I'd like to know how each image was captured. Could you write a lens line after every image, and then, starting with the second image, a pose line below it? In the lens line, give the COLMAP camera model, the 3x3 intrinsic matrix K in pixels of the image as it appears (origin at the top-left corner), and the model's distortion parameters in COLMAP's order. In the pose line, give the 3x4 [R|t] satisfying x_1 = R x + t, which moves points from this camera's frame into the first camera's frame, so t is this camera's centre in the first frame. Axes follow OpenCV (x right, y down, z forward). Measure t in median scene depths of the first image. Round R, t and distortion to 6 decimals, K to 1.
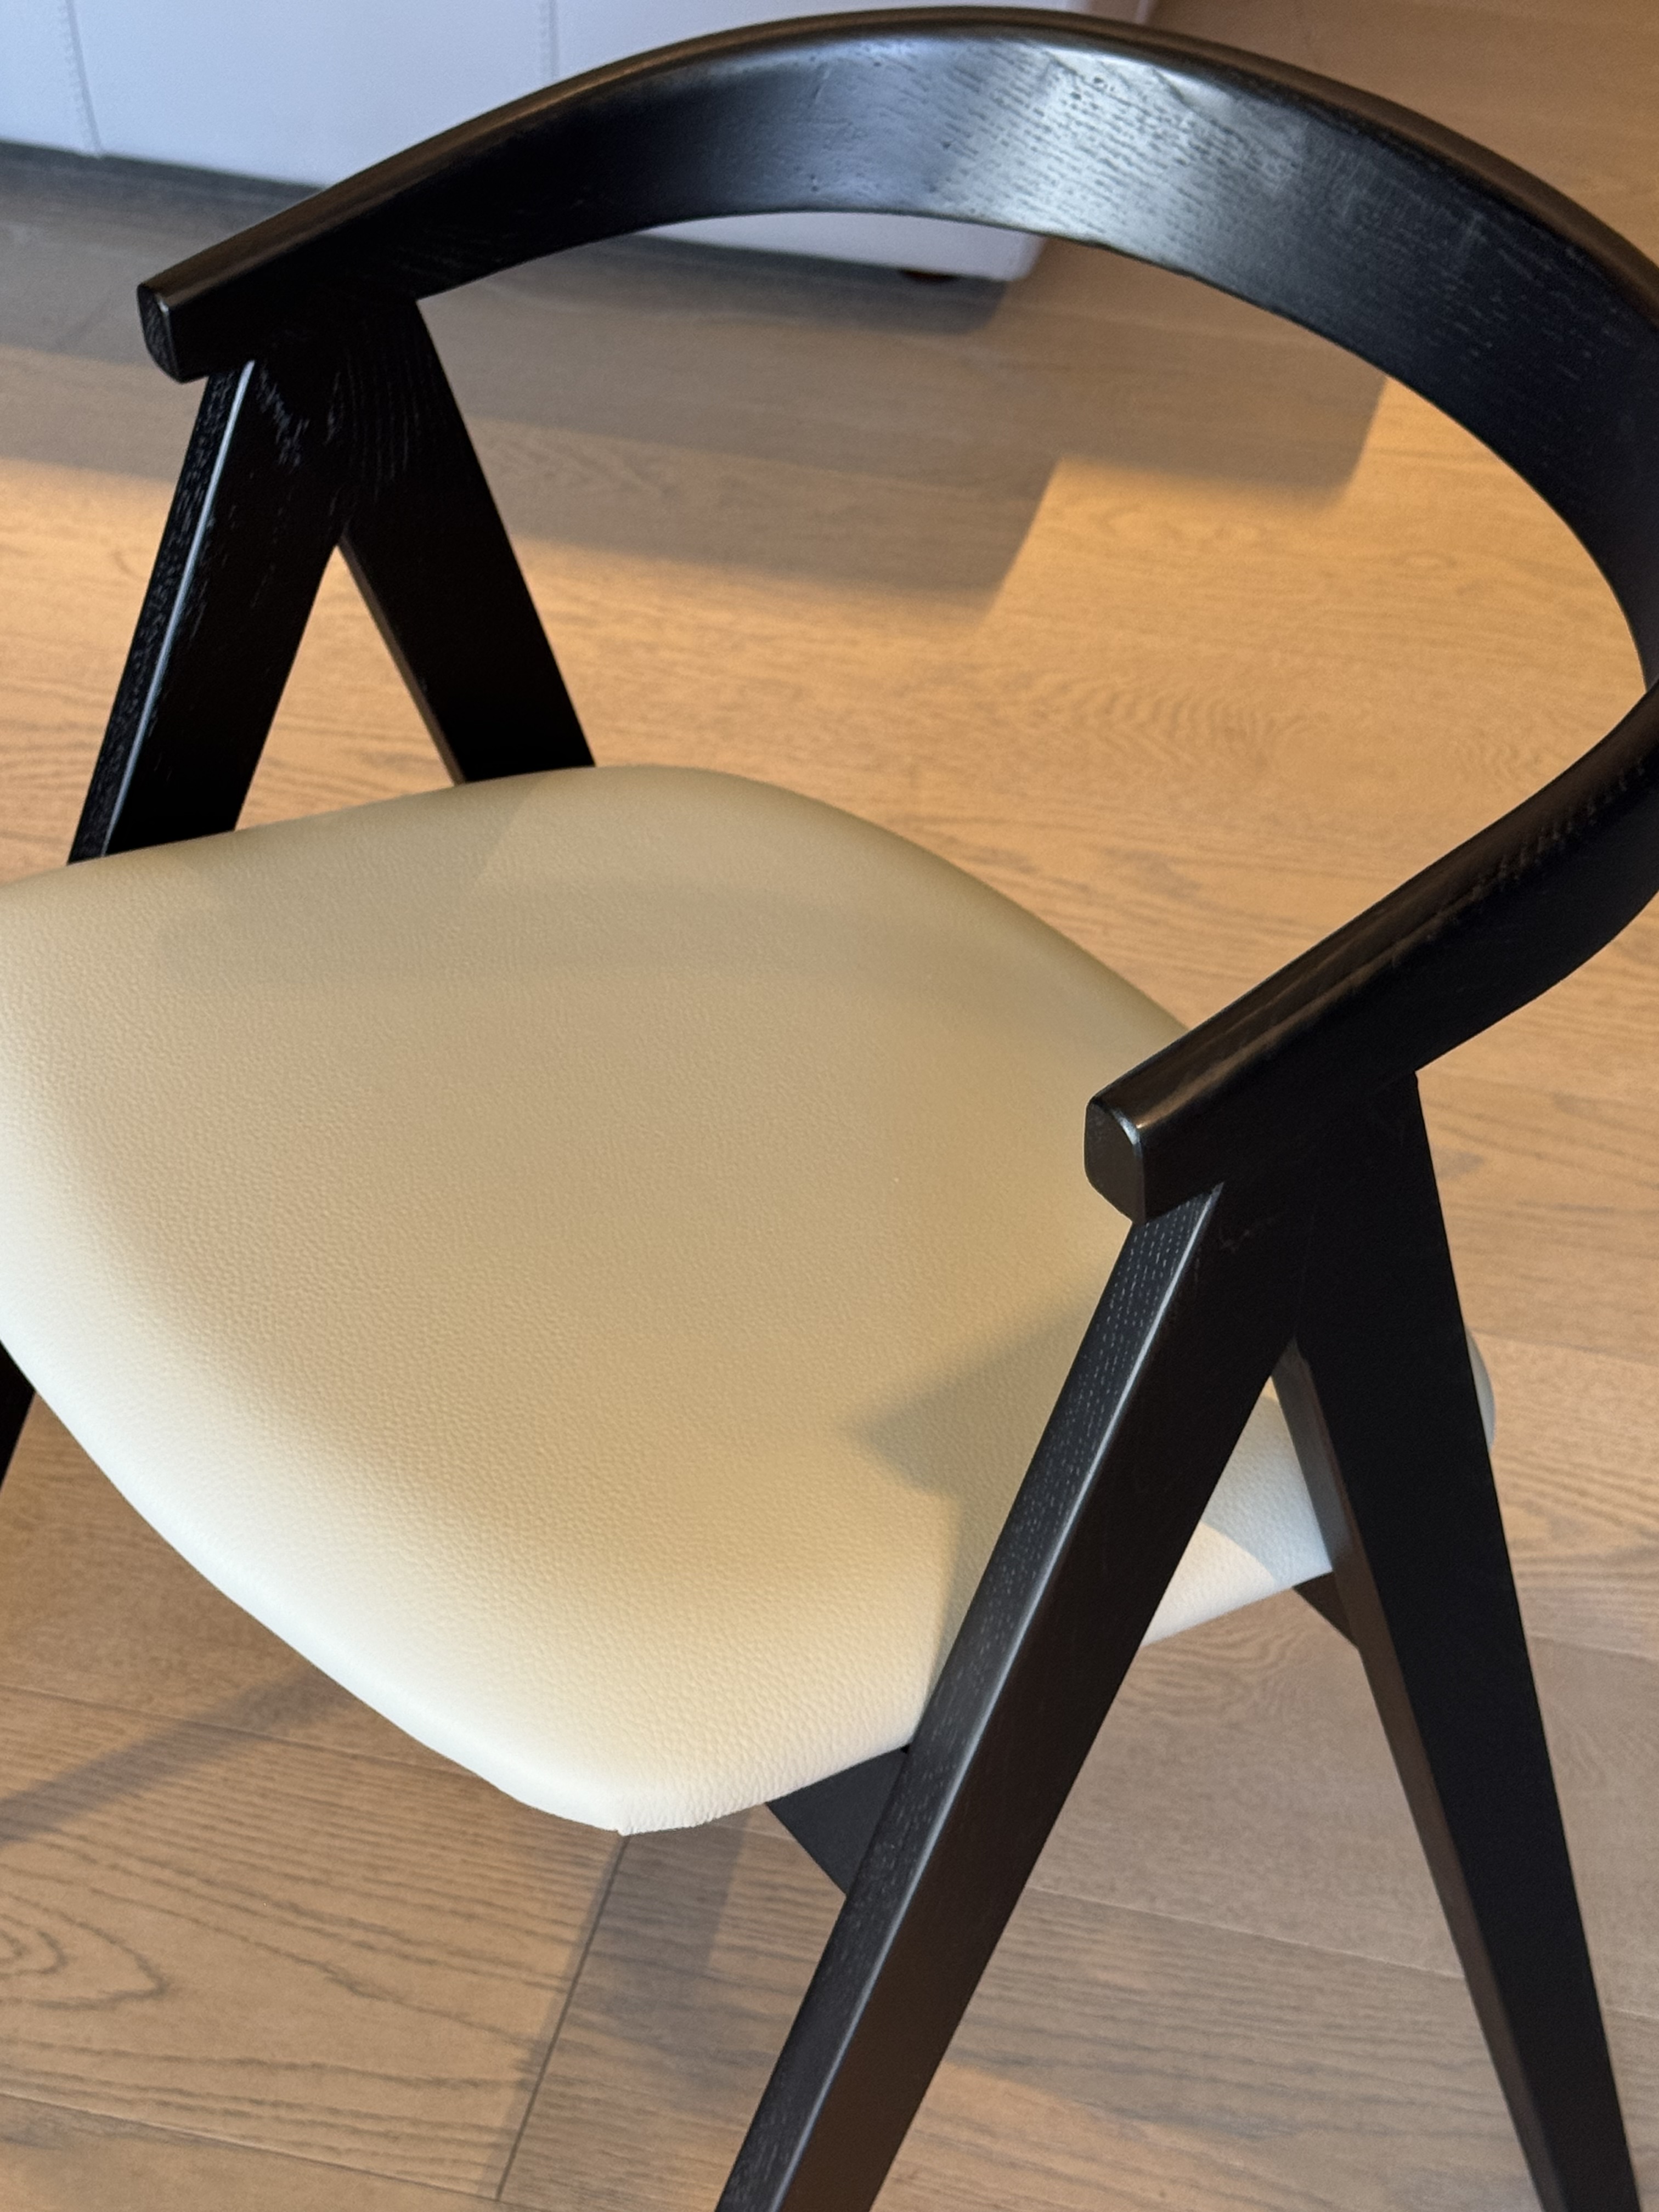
lens RADIAL K [[3928.9, 0, 829.5], [0, 3928.9, 1106.0], [0, 0, 1]] dist [0.163574, -0.231280]
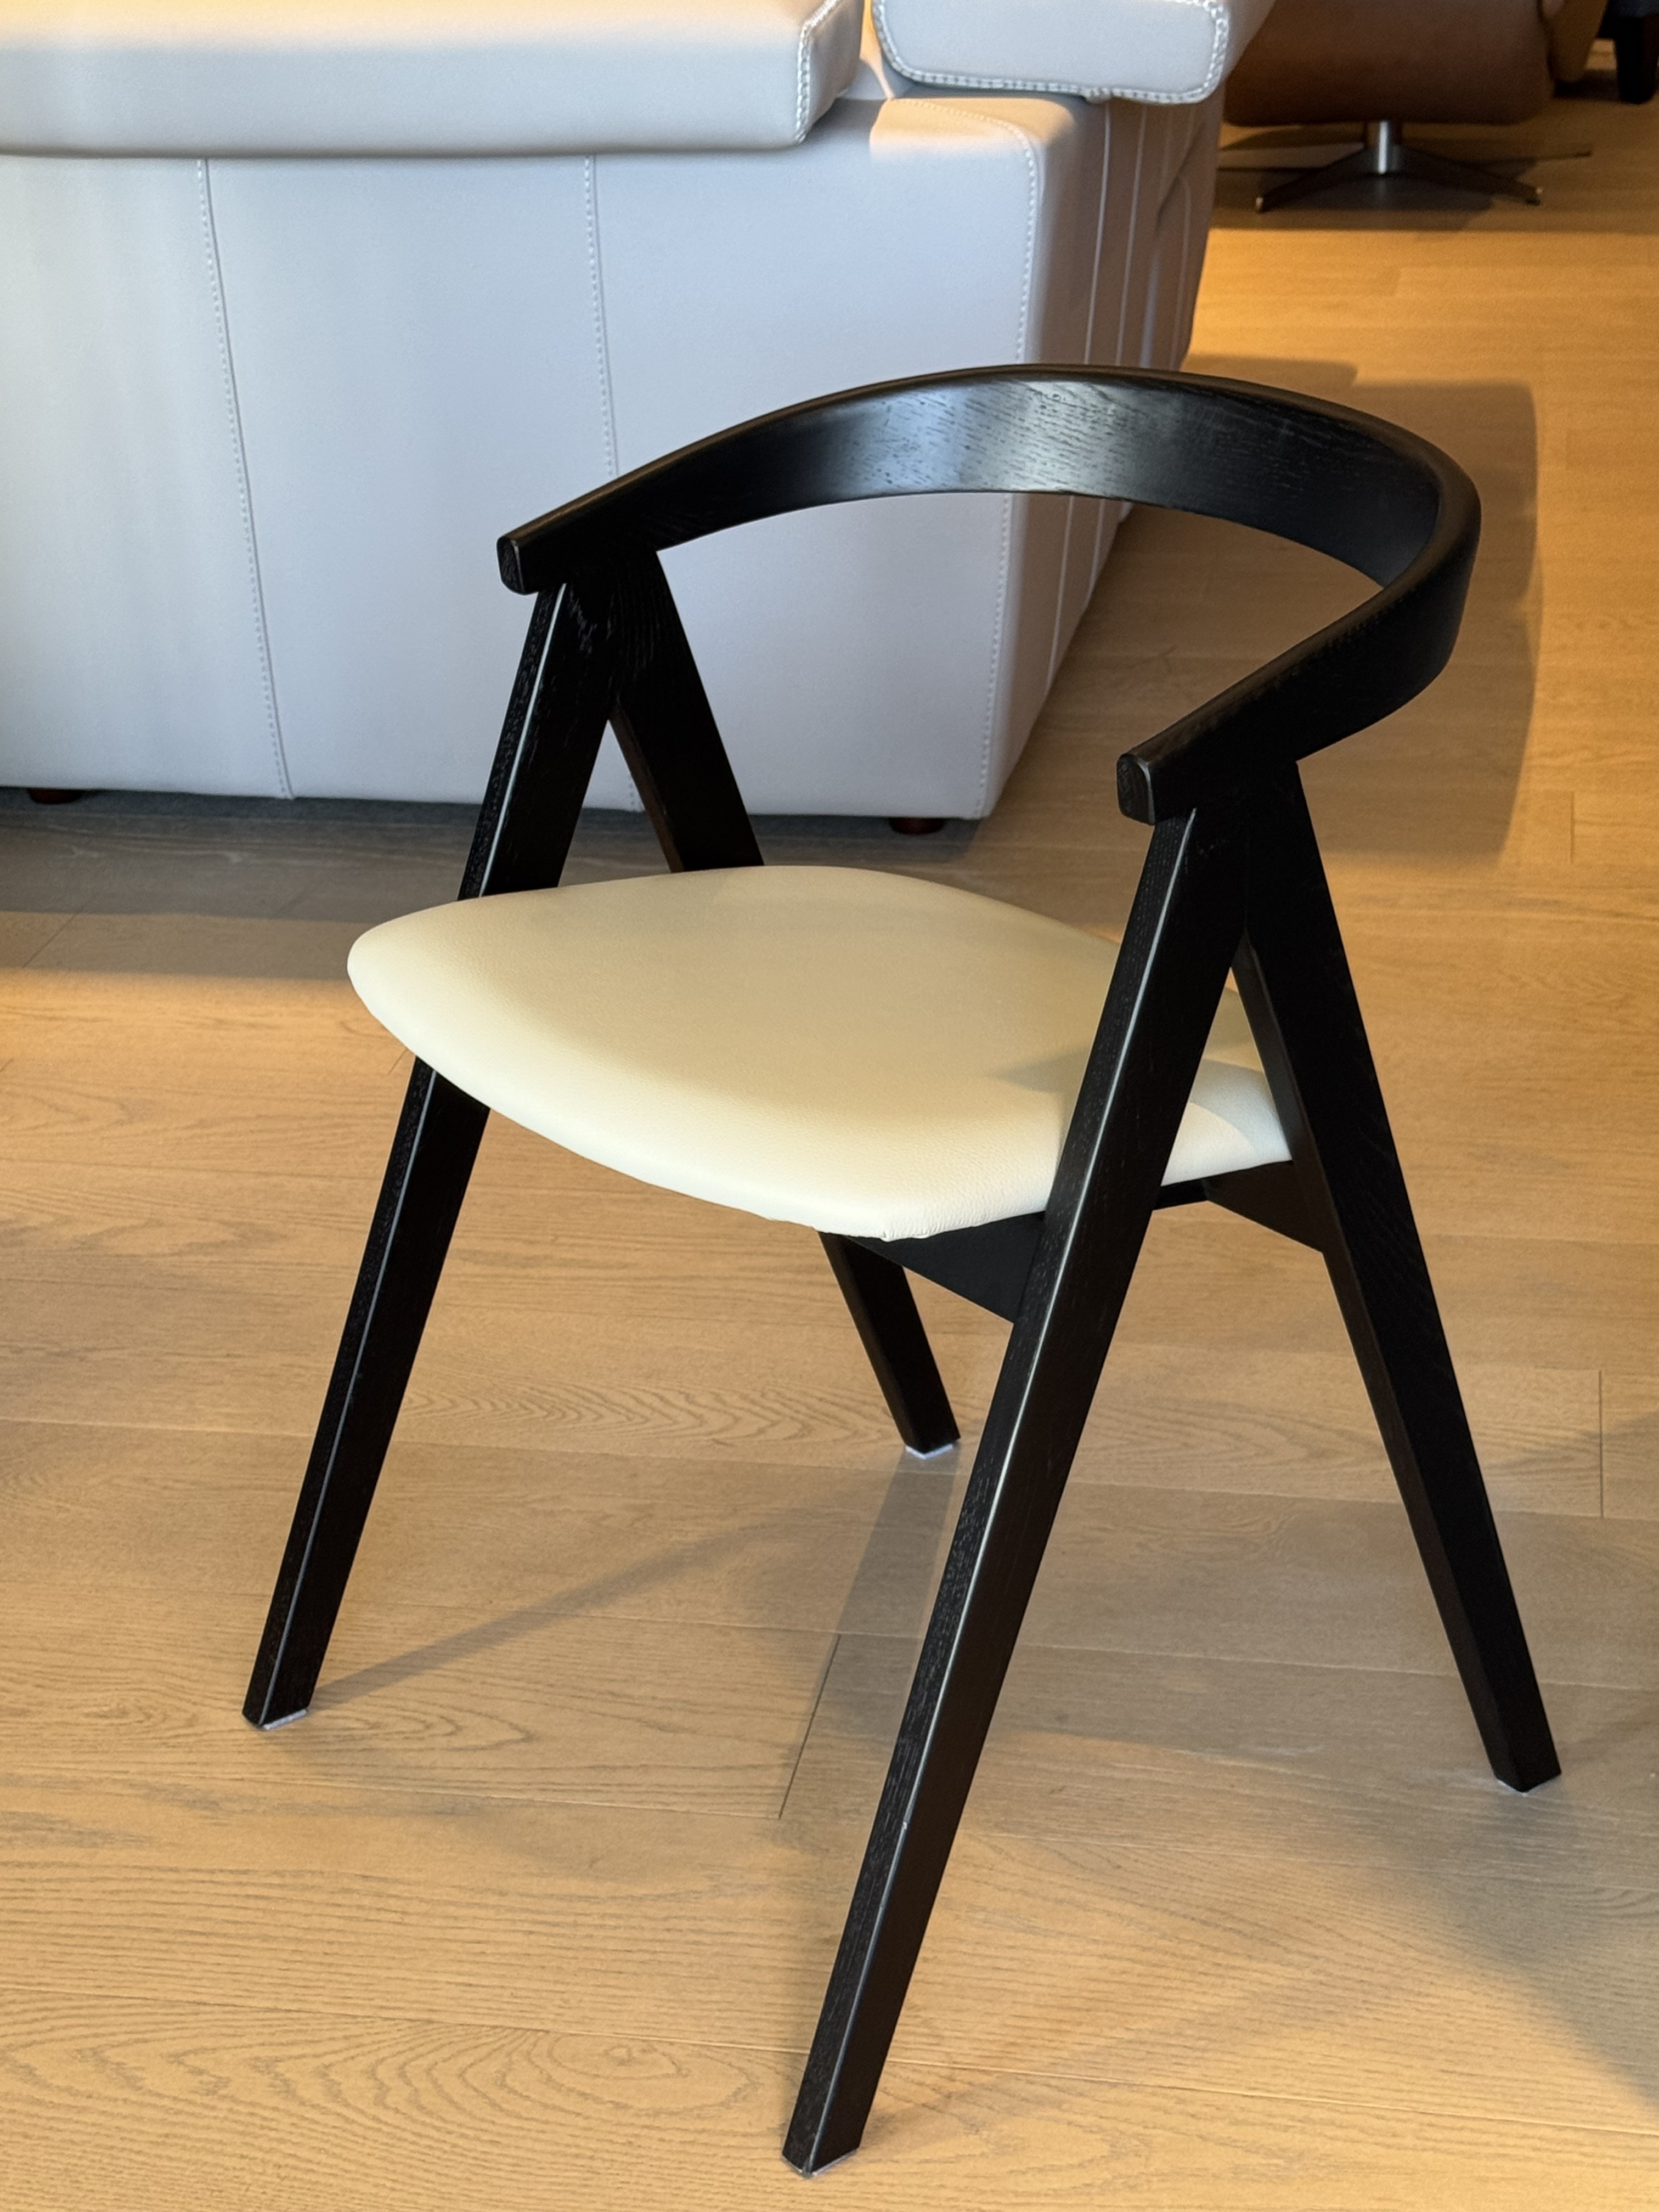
lens RADIAL K [[3928.9, 0, 829.5], [0, 3928.9, 1106.0], [0, 0, 1]] dist [0.163574, -0.231280]
pose [[0.996675, -0.077211, 0.026022, -0.079477], [0.081316, 0.962756, -0.257855, 0.382695], [-0.005144, 0.259113, 0.965833, -0.450217]]
